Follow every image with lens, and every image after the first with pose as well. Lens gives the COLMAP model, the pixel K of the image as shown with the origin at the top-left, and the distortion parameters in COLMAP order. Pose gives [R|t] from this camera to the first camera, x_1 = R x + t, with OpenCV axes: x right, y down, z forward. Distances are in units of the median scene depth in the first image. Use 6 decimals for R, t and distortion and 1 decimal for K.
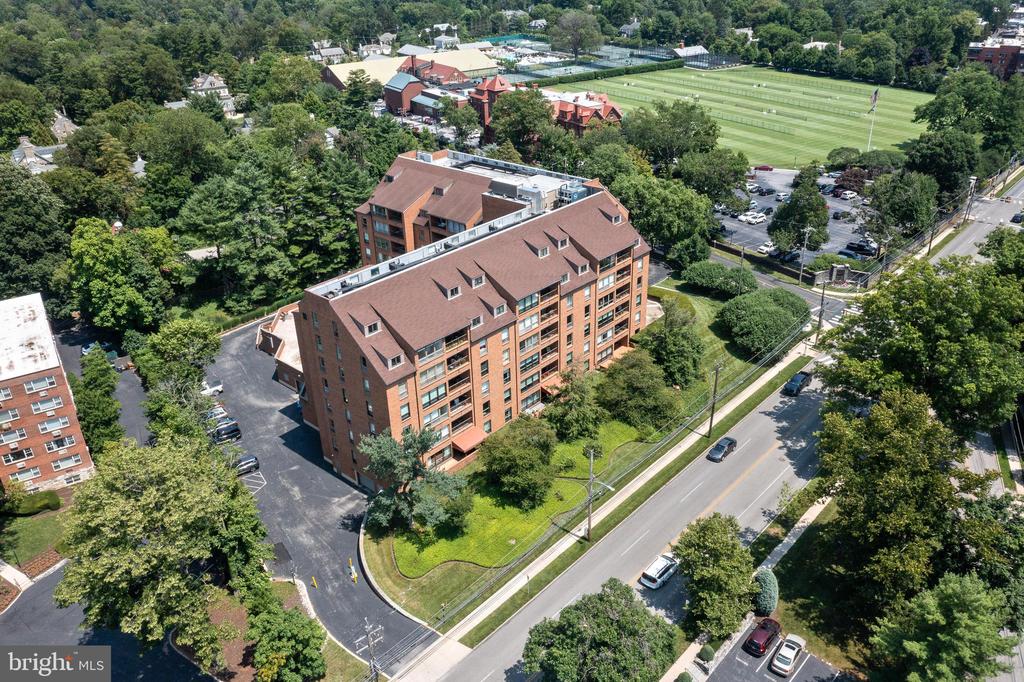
lens RADIAL K [[804.2, 0, 512.0], [0, 804.2, 341.0], [0, 0, 1]] dist [-0.015599, -0.006114]
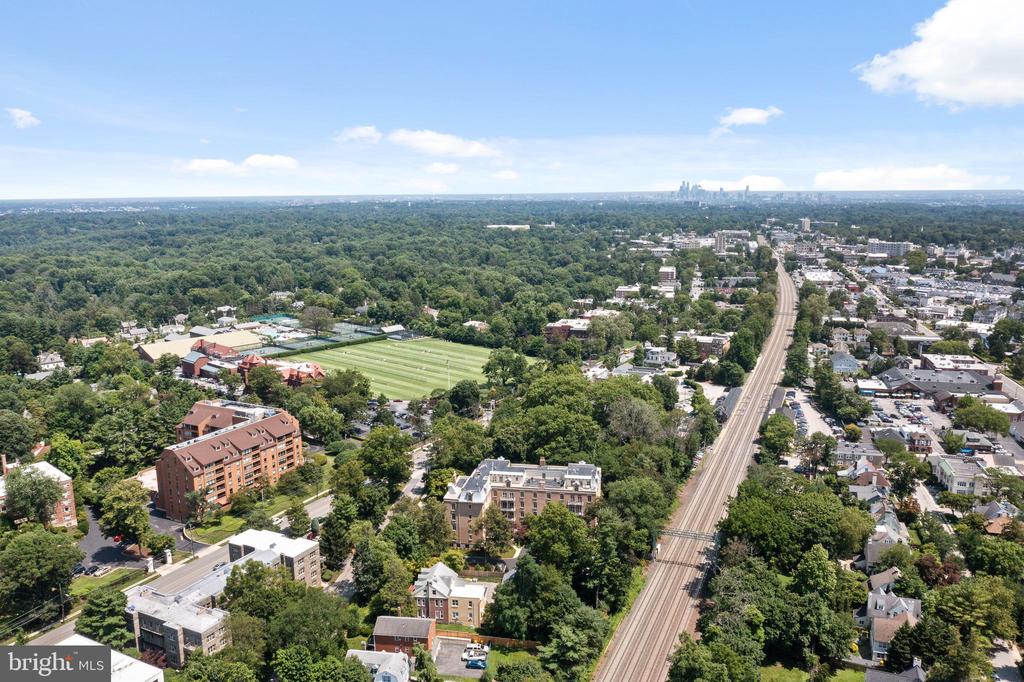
lens RADIAL K [[804.2, 0, 512.0], [0, 804.2, 341.0], [0, 0, 1]] dist [-0.015599, -0.006114]
pose [[0.967483, -0.024632, 0.251734, 0.084271], [0.096518, 0.955891, -0.277411, 0.171337], [-0.233797, 0.292687, 0.927186, -0.733019]]
